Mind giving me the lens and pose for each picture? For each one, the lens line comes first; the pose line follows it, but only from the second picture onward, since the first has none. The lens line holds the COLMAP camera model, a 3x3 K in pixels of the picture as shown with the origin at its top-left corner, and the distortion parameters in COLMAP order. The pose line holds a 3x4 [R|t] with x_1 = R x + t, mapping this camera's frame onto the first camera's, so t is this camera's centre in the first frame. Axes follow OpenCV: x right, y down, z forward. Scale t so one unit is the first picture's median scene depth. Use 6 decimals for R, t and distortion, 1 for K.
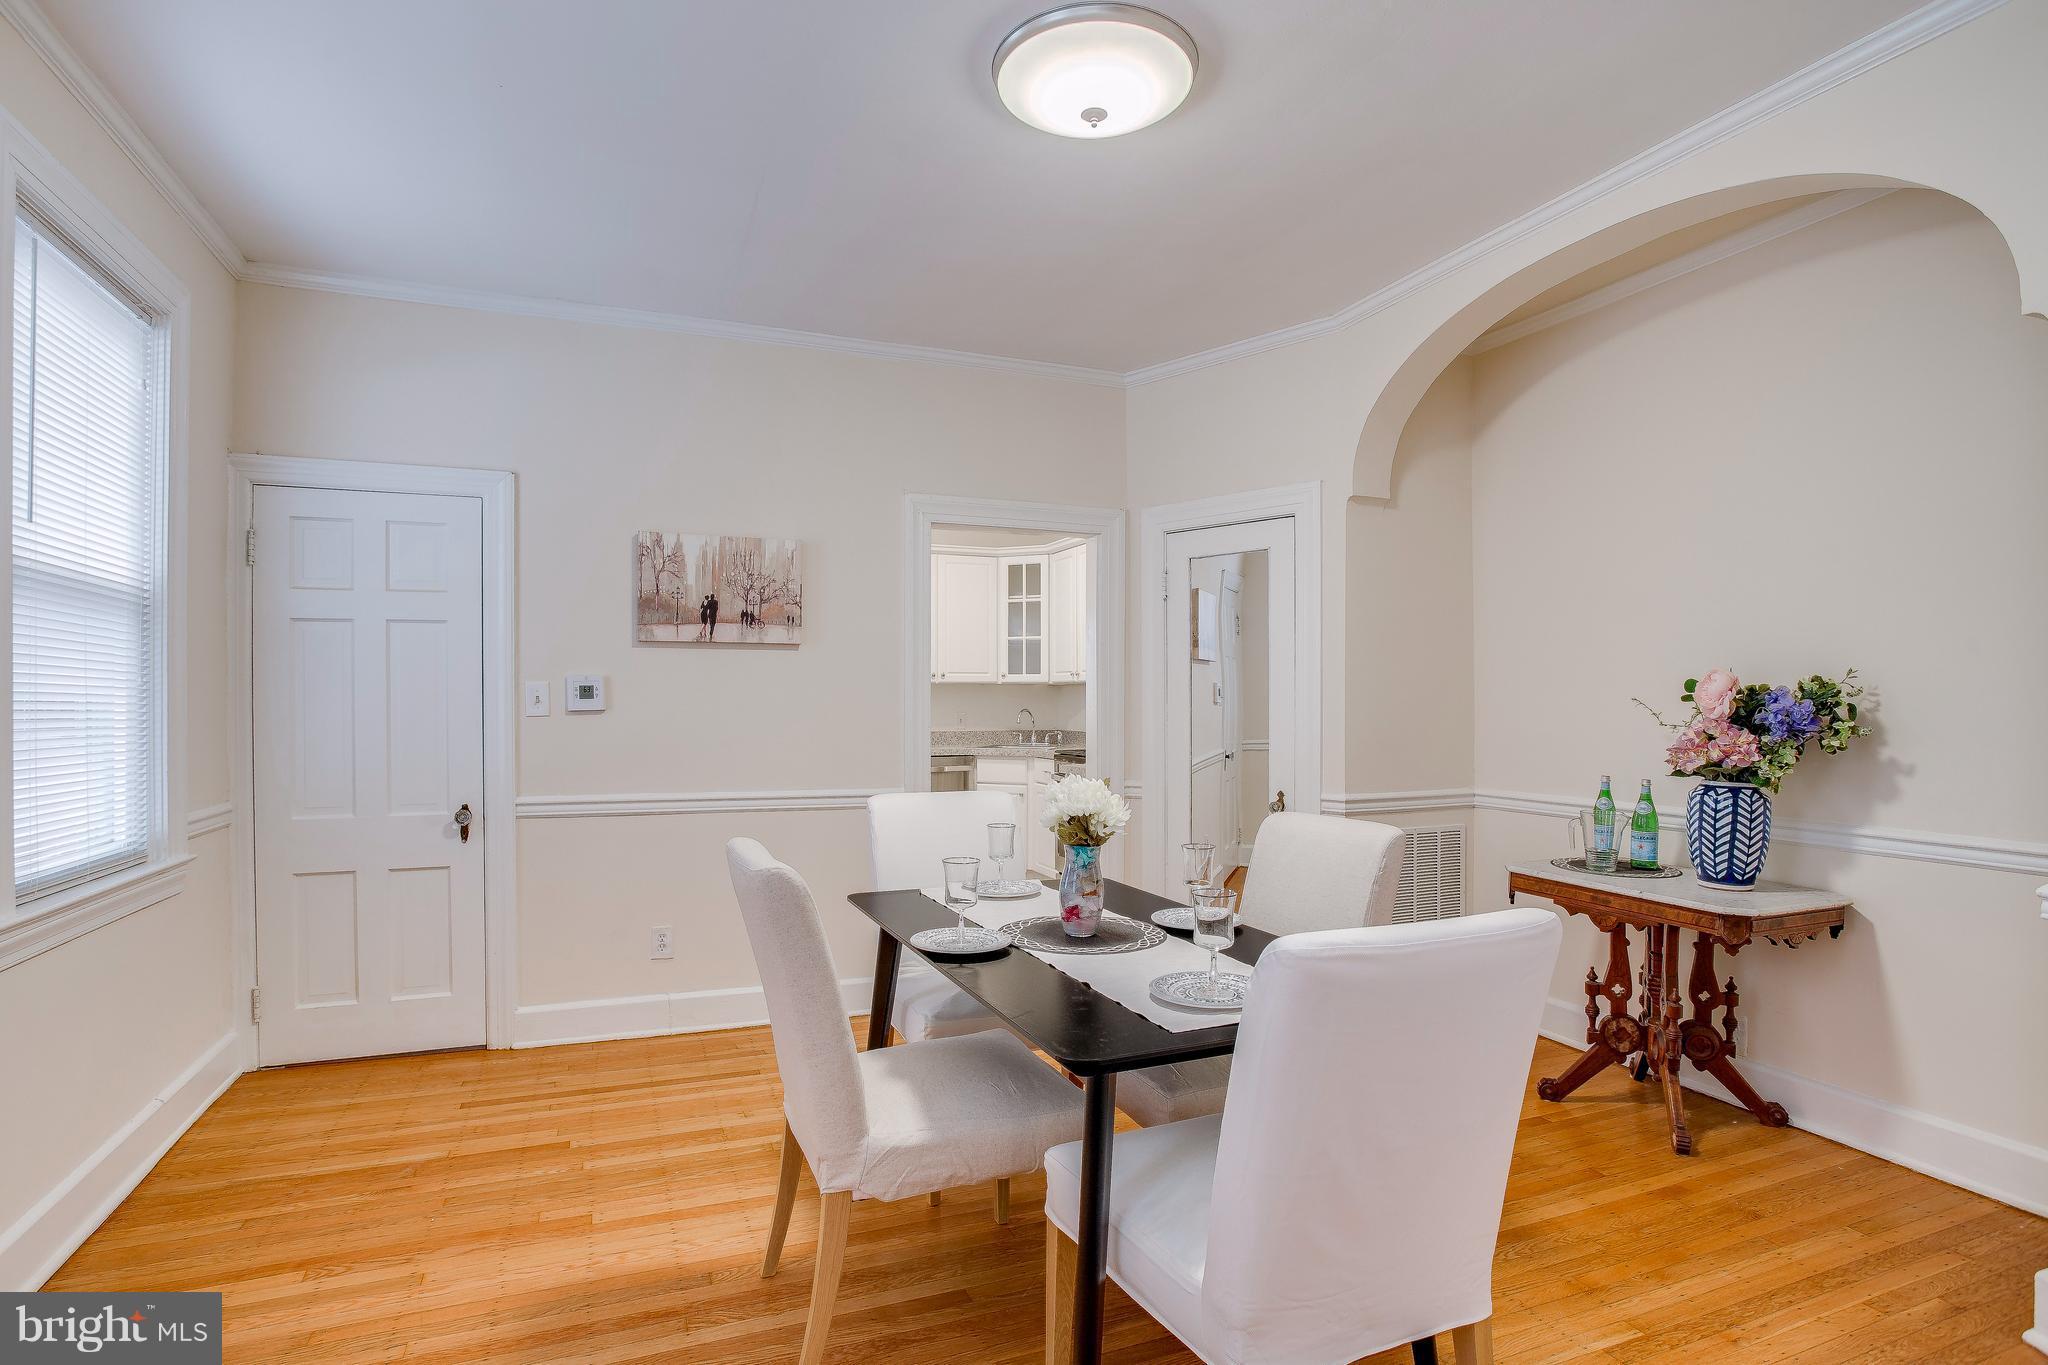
lens RADIAL K [[1031.2, 0, 1007.5], [0, 1031.2, 698.6], [0, 0, 1]] dist [-0.053830, 0.021568]
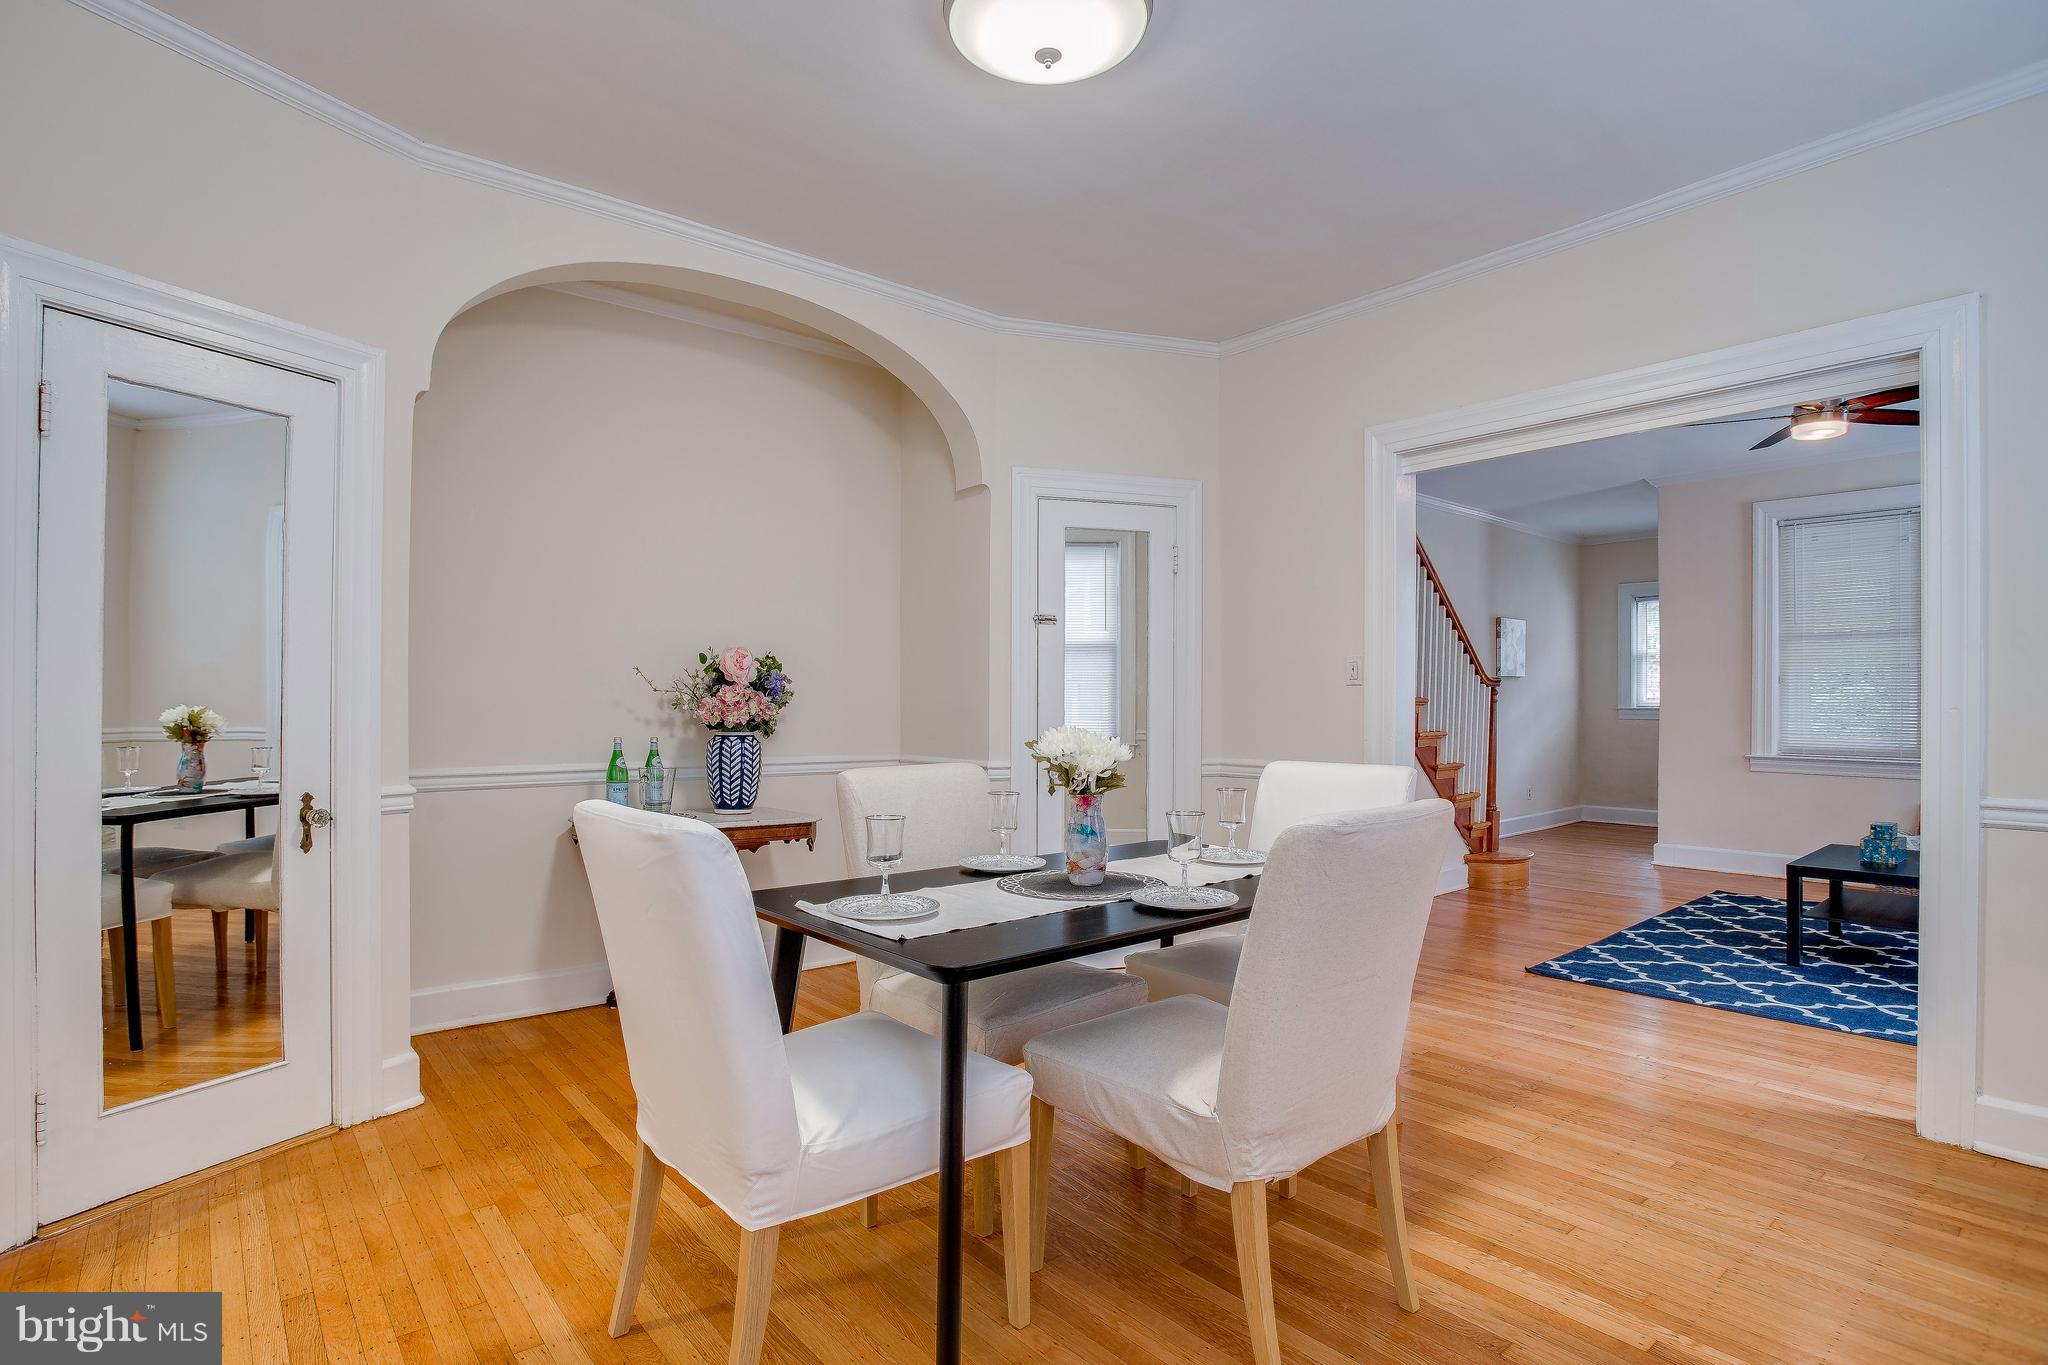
lens RADIAL K [[1016.5, 0, 990.4], [0, 1016.5, 690.1], [0, 0, 1]] dist [-0.062605, 0.020287]
pose [[-0.301661, 0.012107, 0.953338, -0.488923], [-0.004742, 0.999888, -0.014198, 0.033317], [-0.953403, -0.008804, -0.301570, 0.819958]]
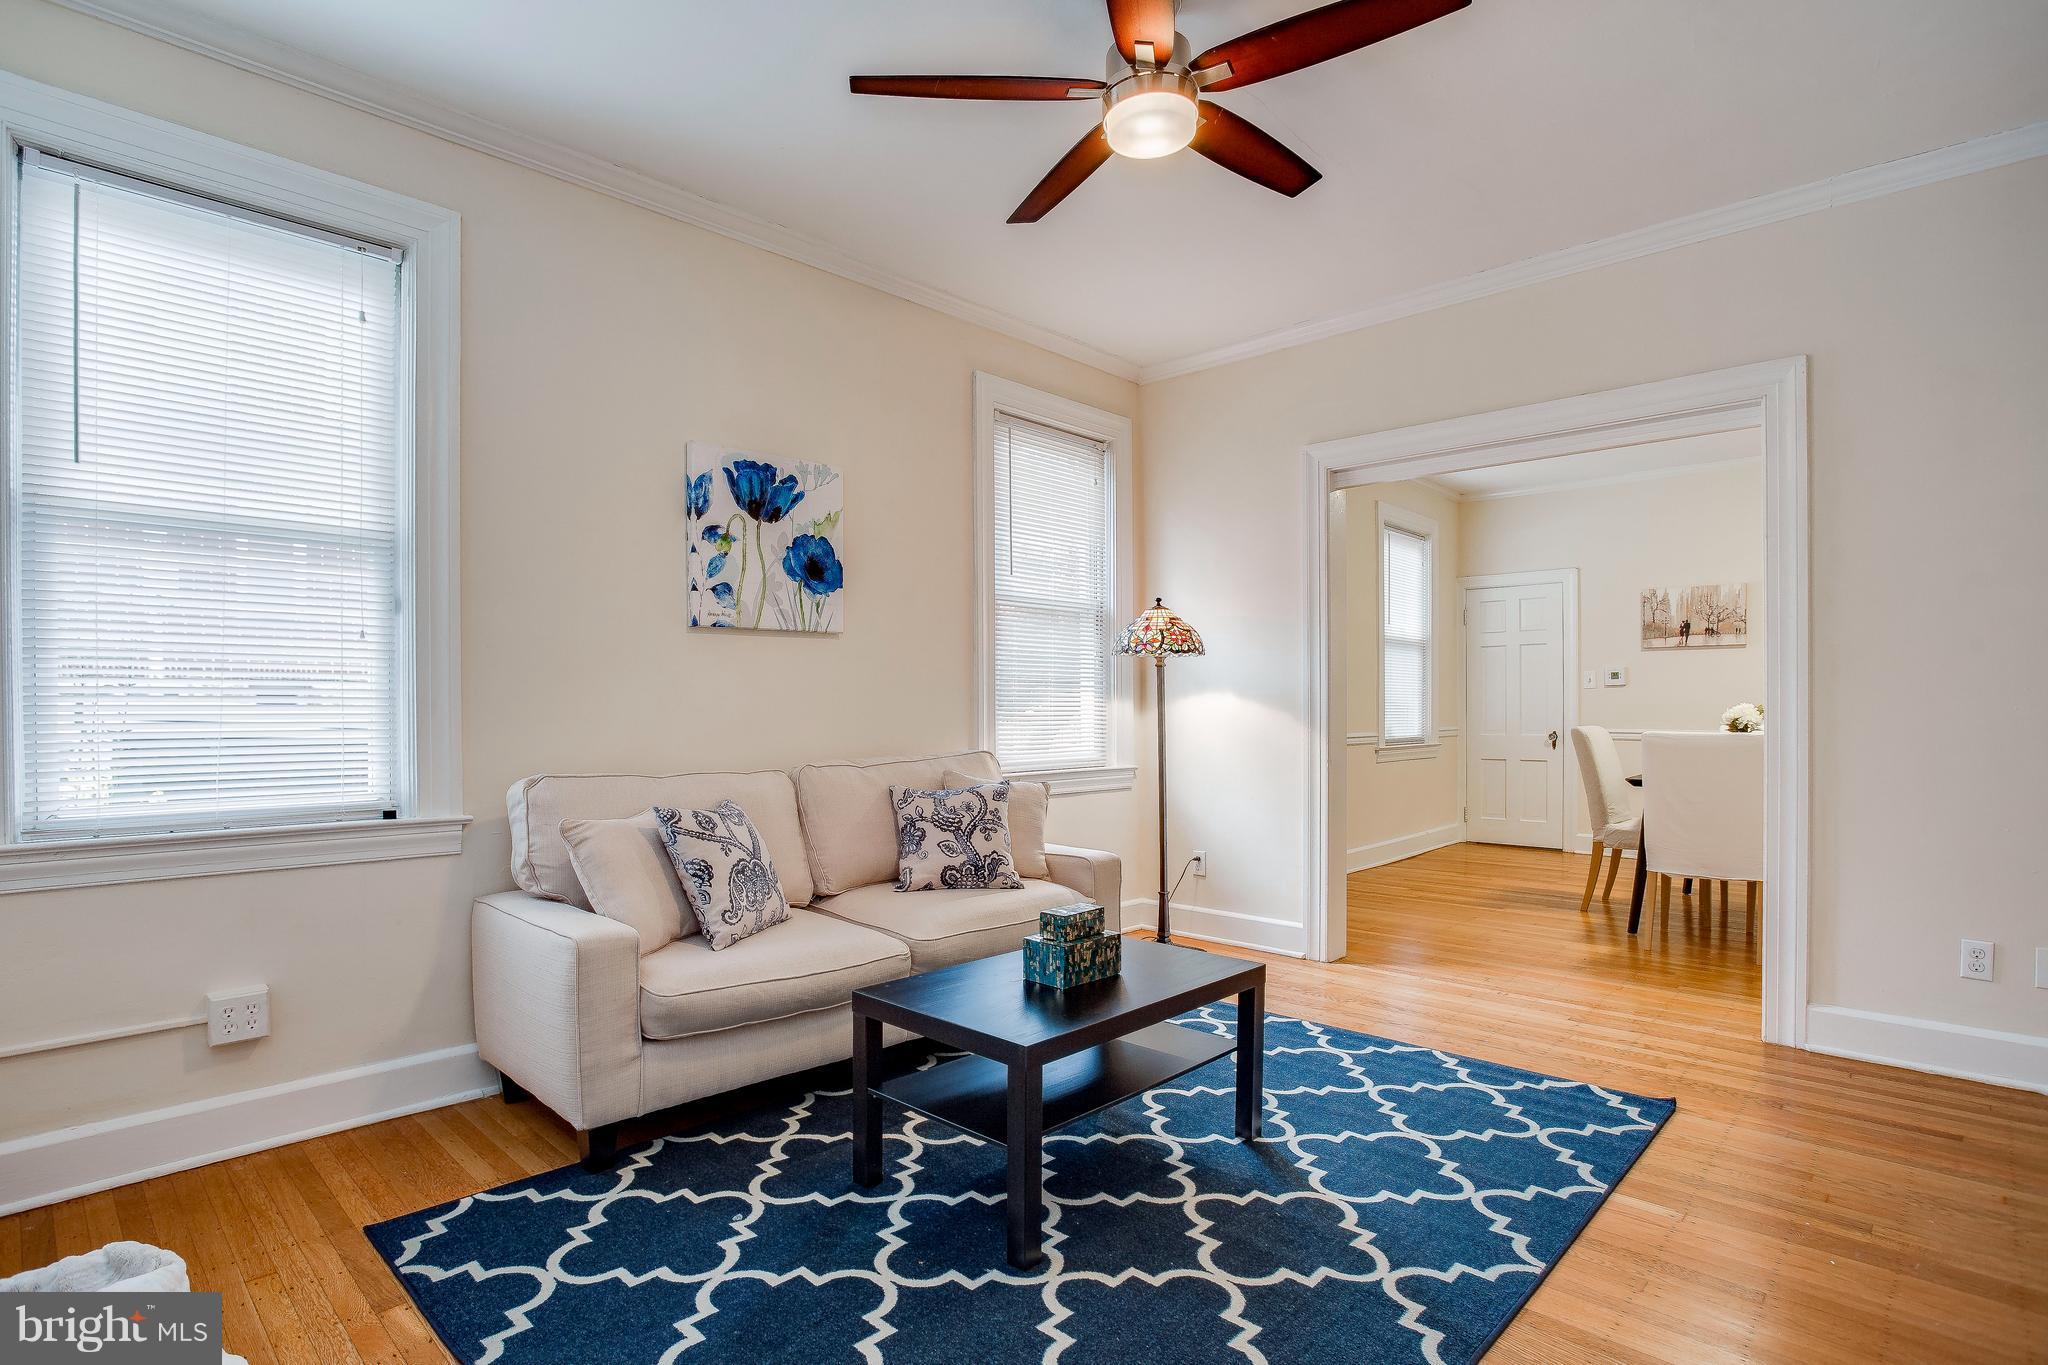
lens RADIAL K [[1029.0, 0, 990.6], [0, 1029.0, 724.4], [0, 0, 1]] dist [-0.073294, 0.032344]
pose [[0.390149, 0.013124, -0.920658, 0.867106], [0.006585, 0.999833, 0.017043, 0.044583], [0.920728, -0.012712, 0.389998, -0.821528]]
